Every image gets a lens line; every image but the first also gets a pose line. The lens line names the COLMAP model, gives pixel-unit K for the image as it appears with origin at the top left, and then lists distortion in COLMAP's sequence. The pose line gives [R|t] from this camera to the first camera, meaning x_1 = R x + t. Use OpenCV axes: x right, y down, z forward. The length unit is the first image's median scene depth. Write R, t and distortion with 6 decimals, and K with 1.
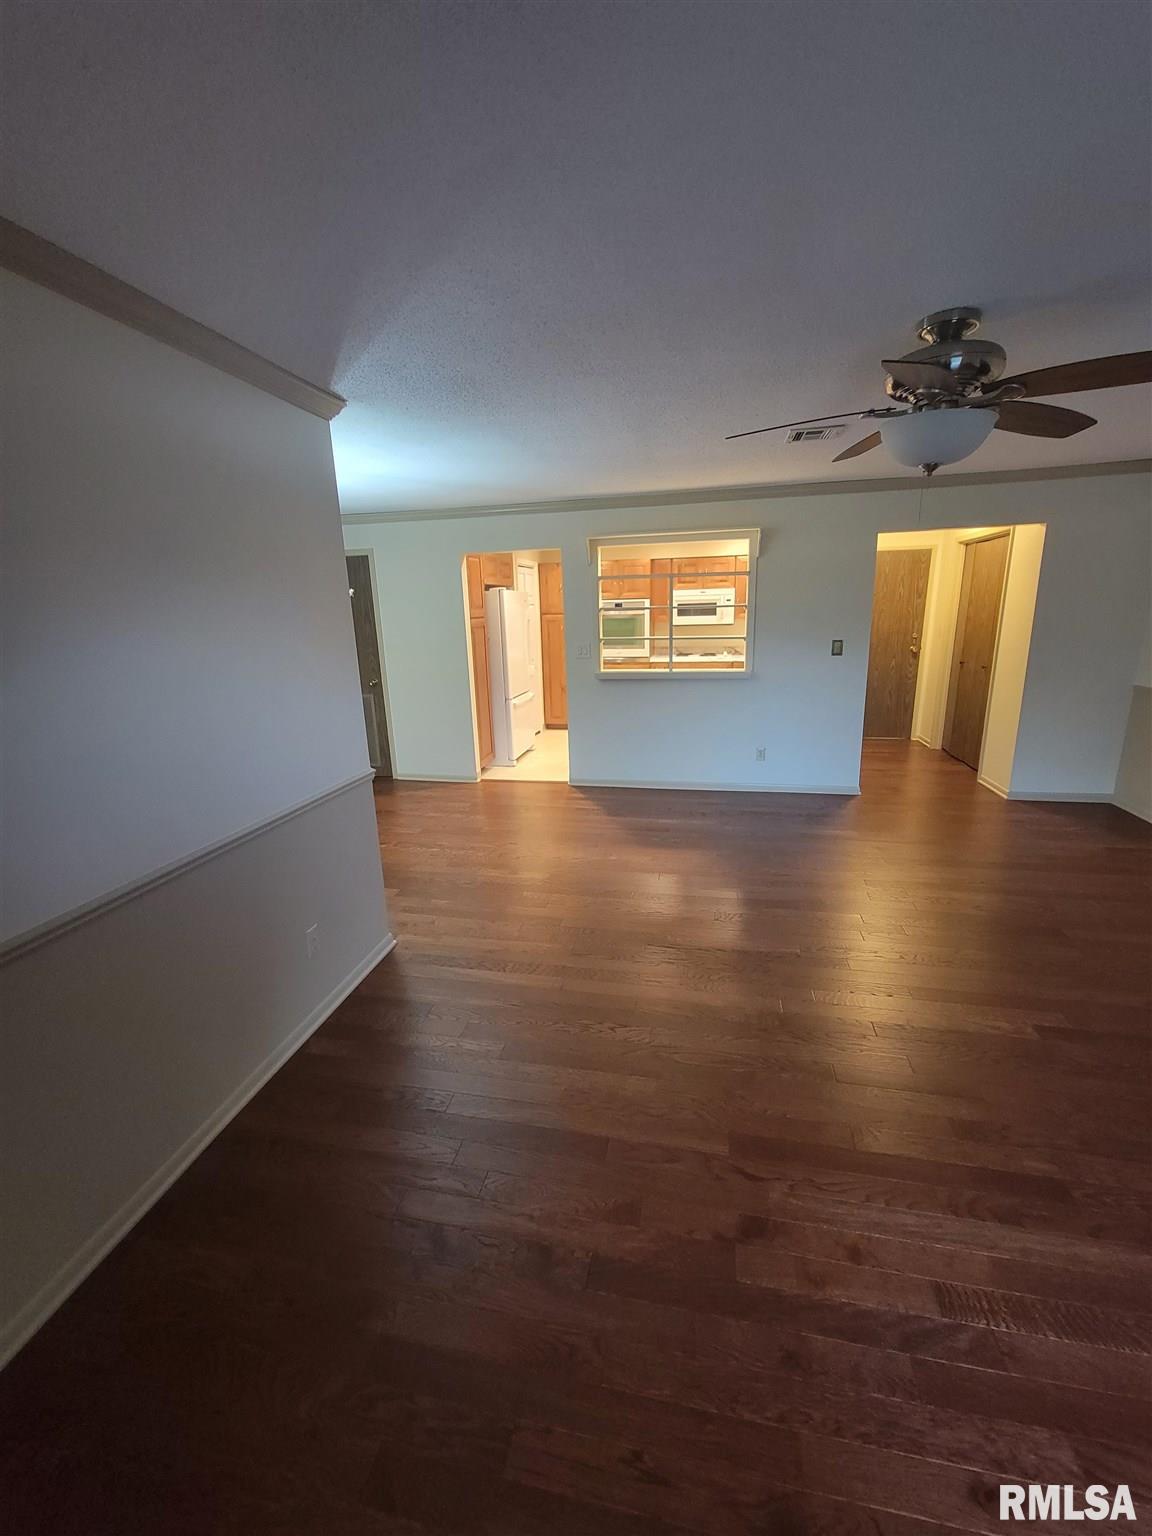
lens RADIAL K [[625.7, 0, 564.3], [0, 625.7, 767.2], [0, 0, 1]] dist [0.001682, -0.000063]
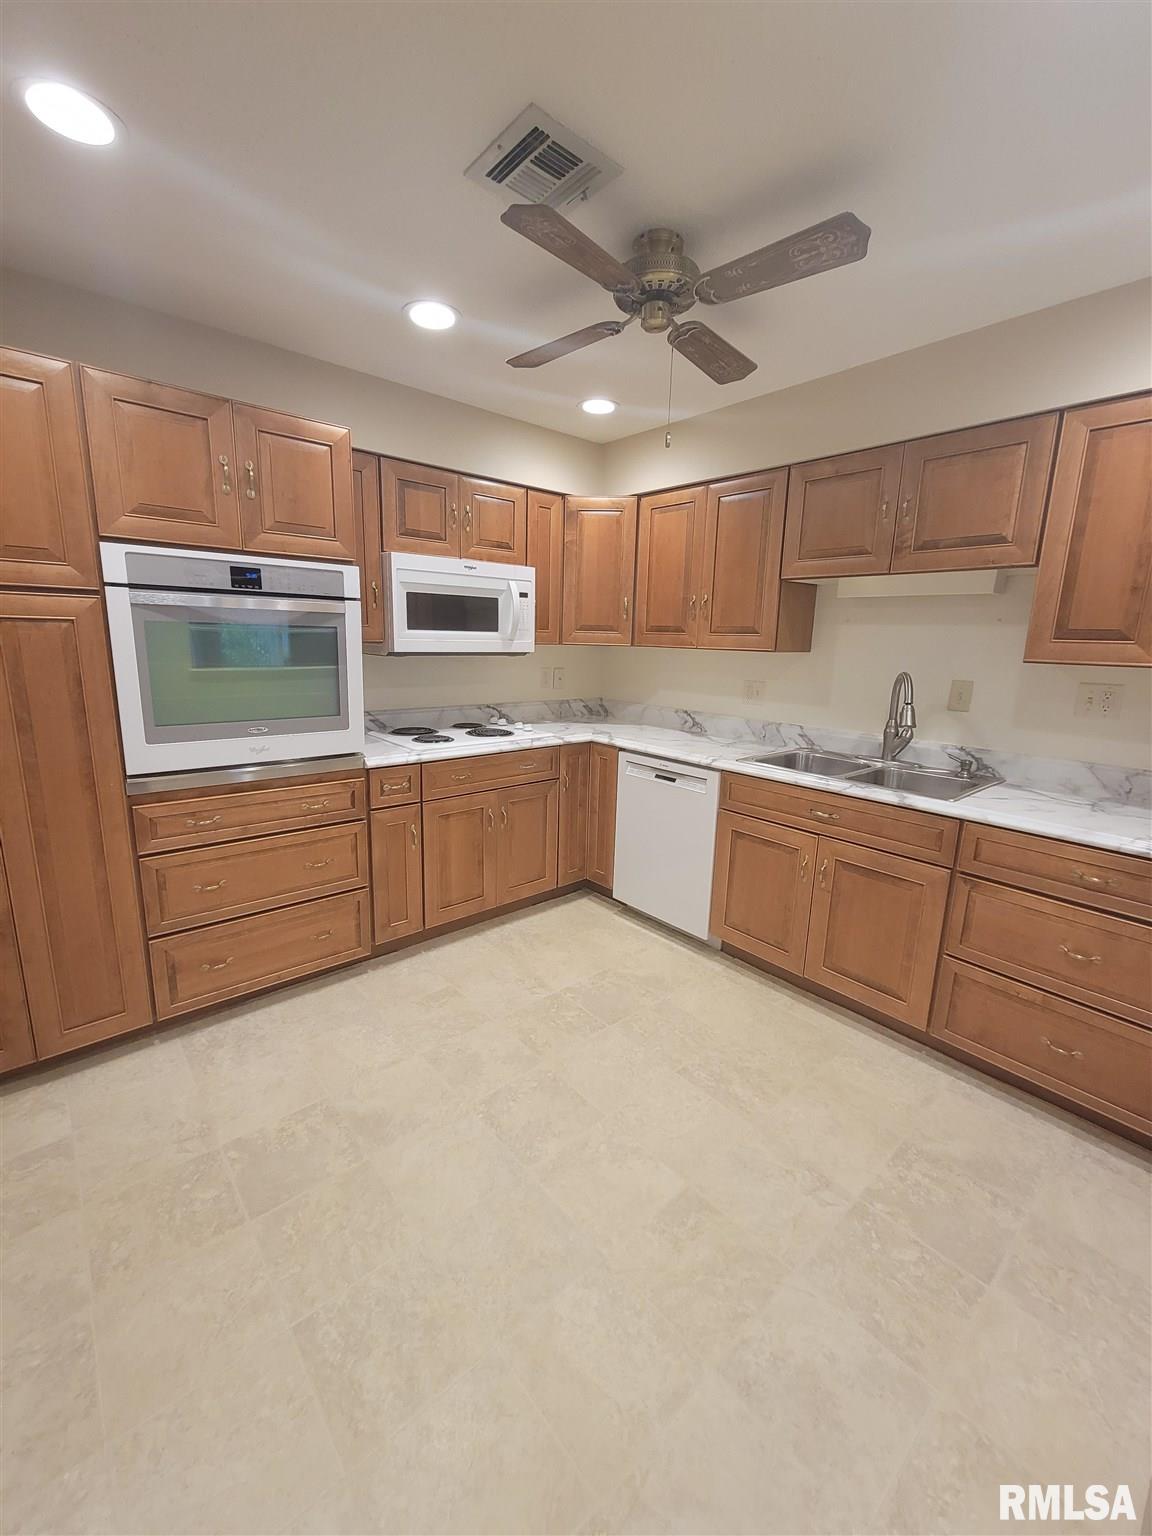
lens RADIAL K [[625.7, 0, 576.5], [0, 625.7, 756.6], [0, 0, 1]] dist [0.001682, -0.000063]
pose [[0.597218, -0.112812, 0.794106, -0.055082], [0.151172, 0.988147, 0.026686, -0.187720], [-0.787704, 0.104109, 0.607194, 0.818475]]
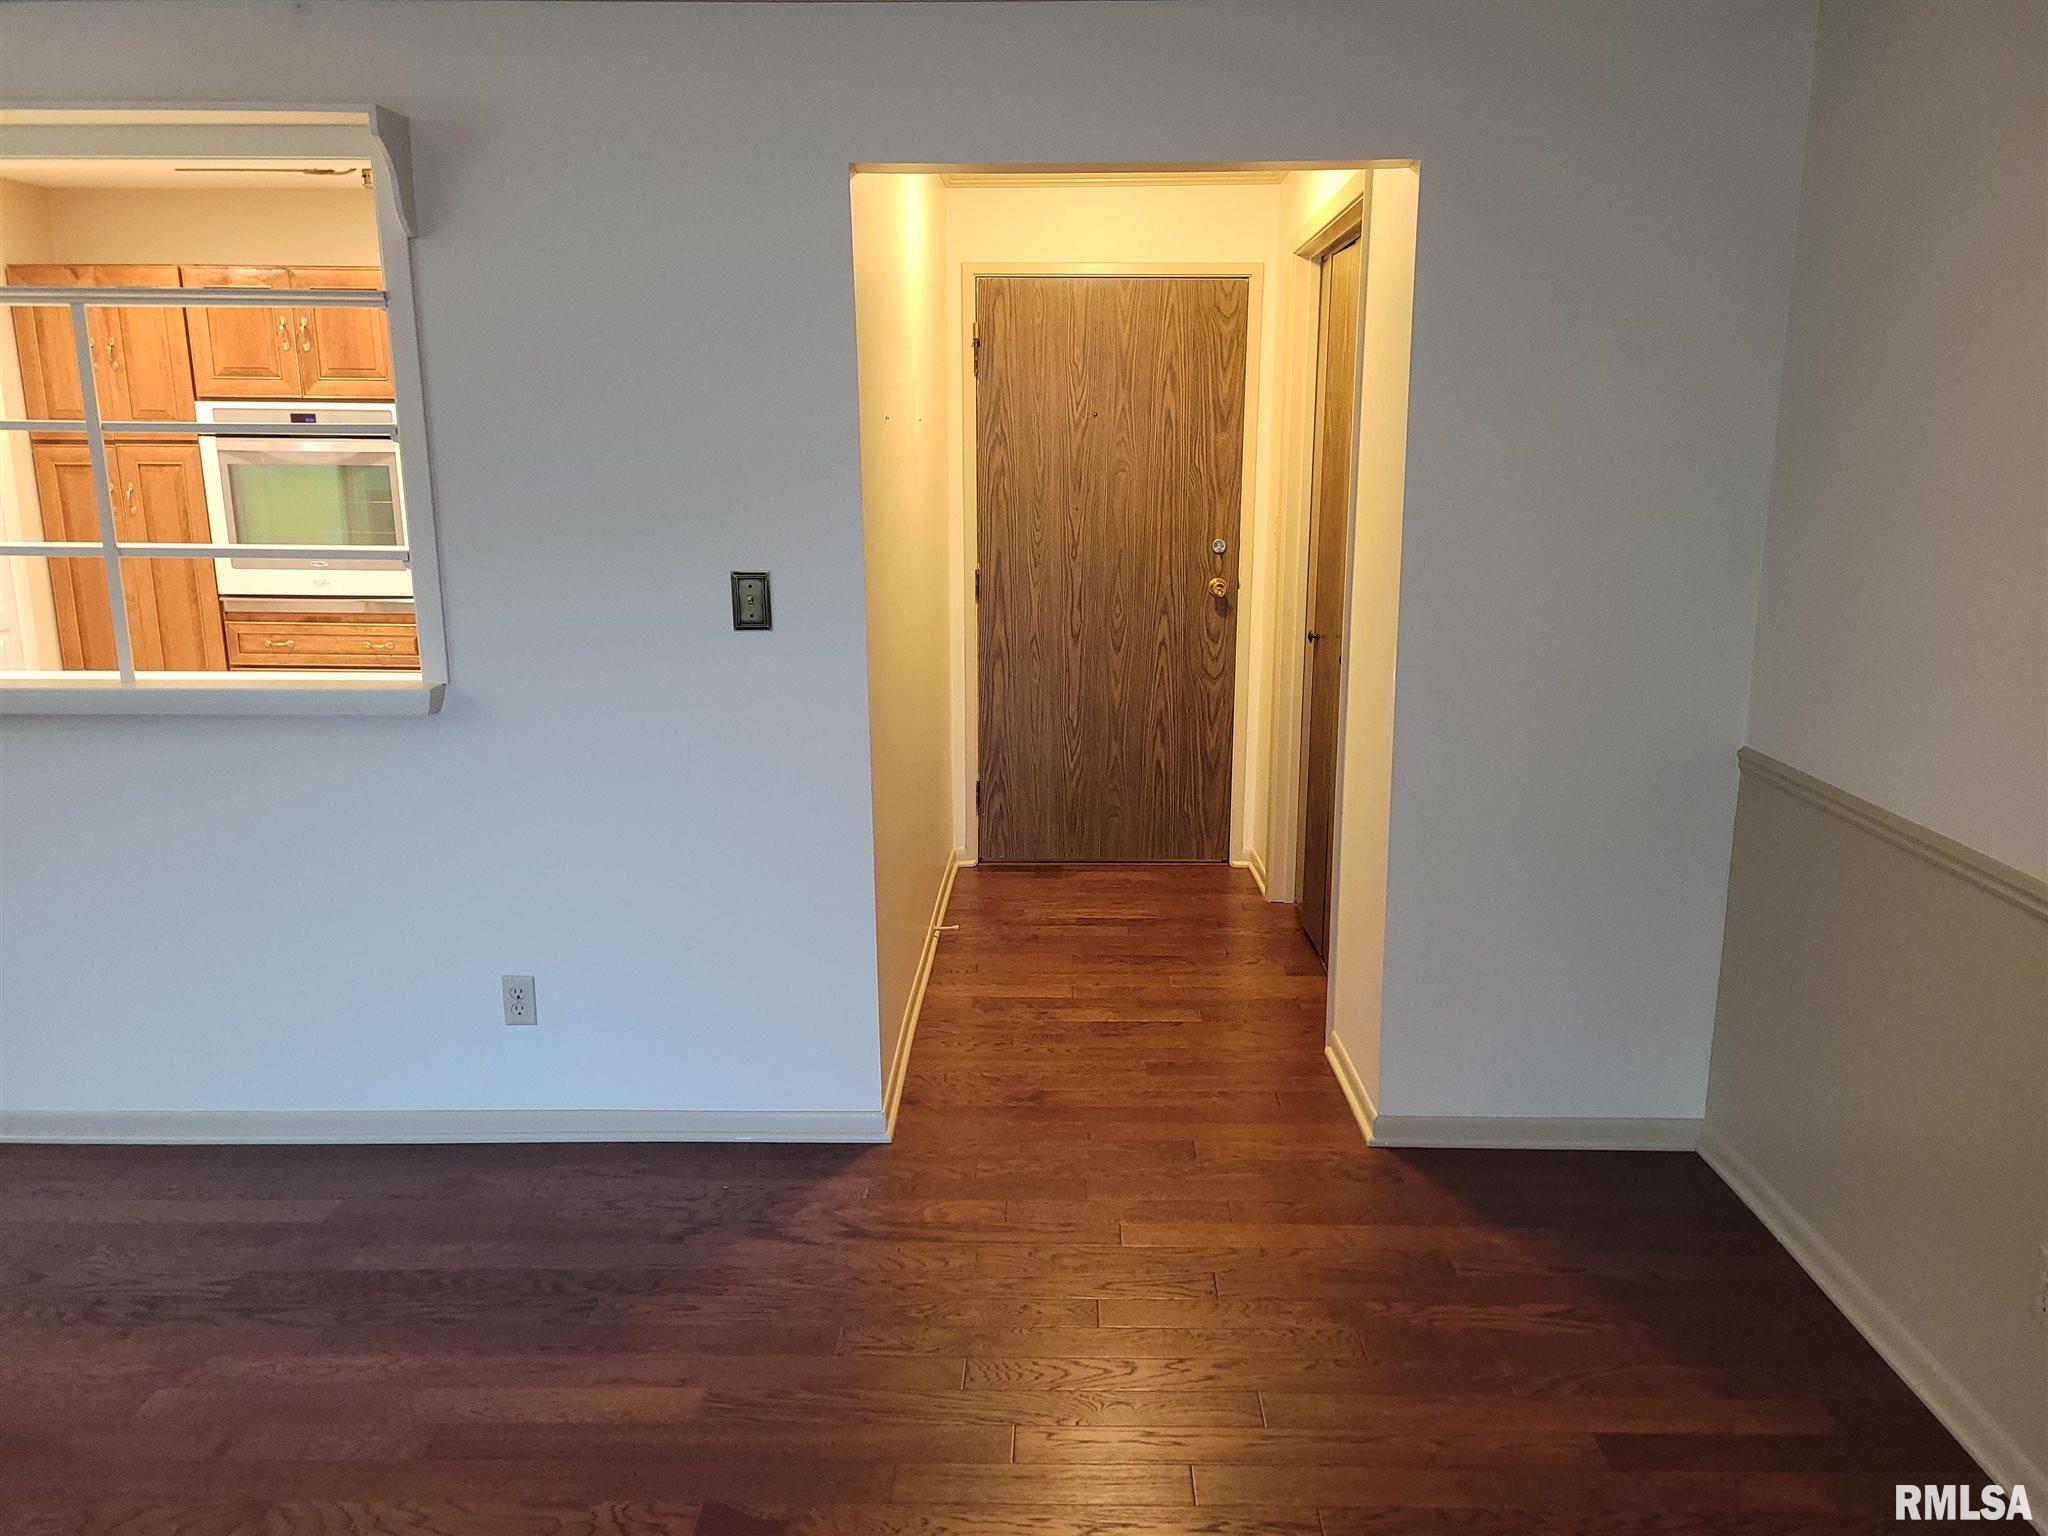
lens RADIAL K [[1526.0, 0, 1036.5], [0, 1526.0, 773.1], [0, 0, 1]] dist [0.062686, -0.046801]
pose [[0.980082, -0.015029, 0.198025, 0.309003], [0.022244, 0.999165, -0.034262, -0.068565], [-0.197345, 0.037984, 0.979598, 0.254561]]
